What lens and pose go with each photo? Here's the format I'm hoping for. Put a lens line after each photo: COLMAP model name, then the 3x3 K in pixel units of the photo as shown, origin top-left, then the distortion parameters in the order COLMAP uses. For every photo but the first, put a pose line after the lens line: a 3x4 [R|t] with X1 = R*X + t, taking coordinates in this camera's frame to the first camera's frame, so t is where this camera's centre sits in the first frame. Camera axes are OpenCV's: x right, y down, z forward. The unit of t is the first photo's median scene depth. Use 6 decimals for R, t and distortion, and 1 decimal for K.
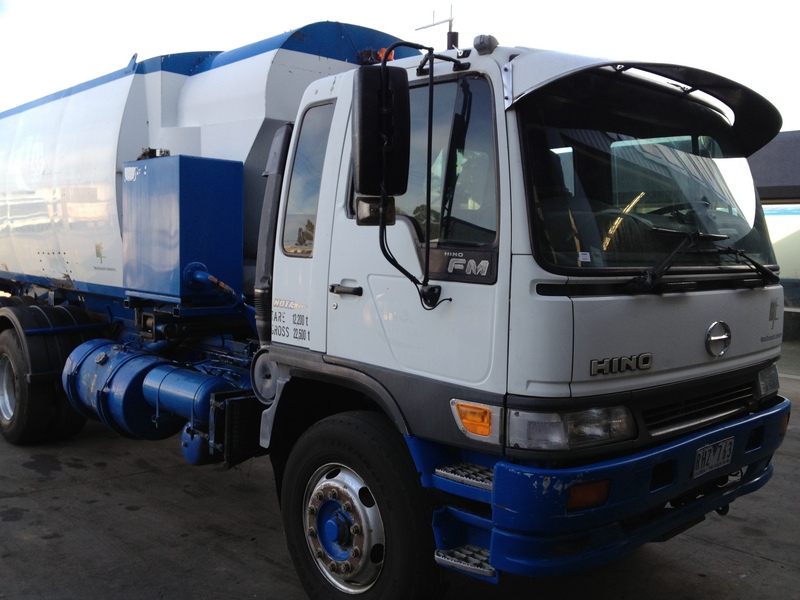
lens RADIAL K [[781.5, 0, 400.0], [0, 781.5, 300.0], [0, 0, 1]] dist [0.165151, -0.417557]
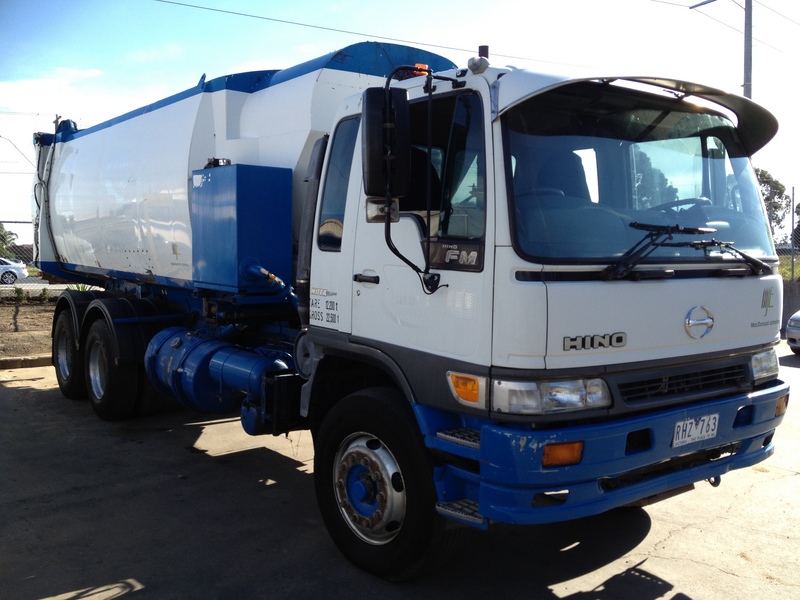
lens RADIAL K [[781.5, 0, 400.0], [0, 781.5, 300.0], [0, 0, 1]] dist [0.165151, -0.417557]
pose [[0.993593, 0.001584, -0.113004, 0.109037], [-0.001640, 0.999999, -0.000407, 0.018478], [0.113003, 0.000590, 0.993594, -0.140750]]
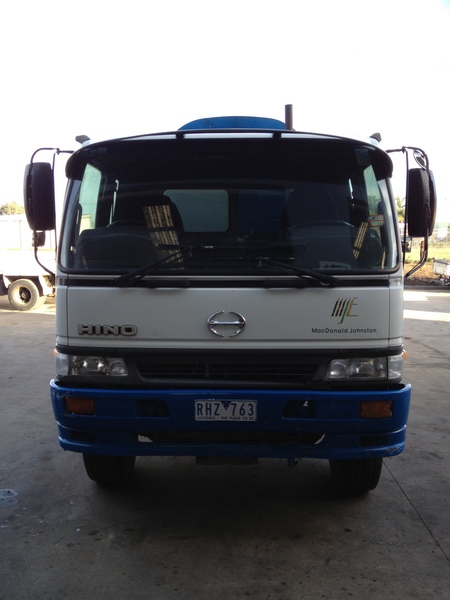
lens RADIAL K [[586.2, 0, 225.0], [0, 586.2, 300.0], [0, 0, 1]] dist [0.165151, -0.417557]
pose [[0.678741, 0.036759, -0.733457, 1.109468], [-0.037048, 0.999189, 0.015792, -0.006177], [0.733442, 0.016455, 0.679553, 0.309602]]
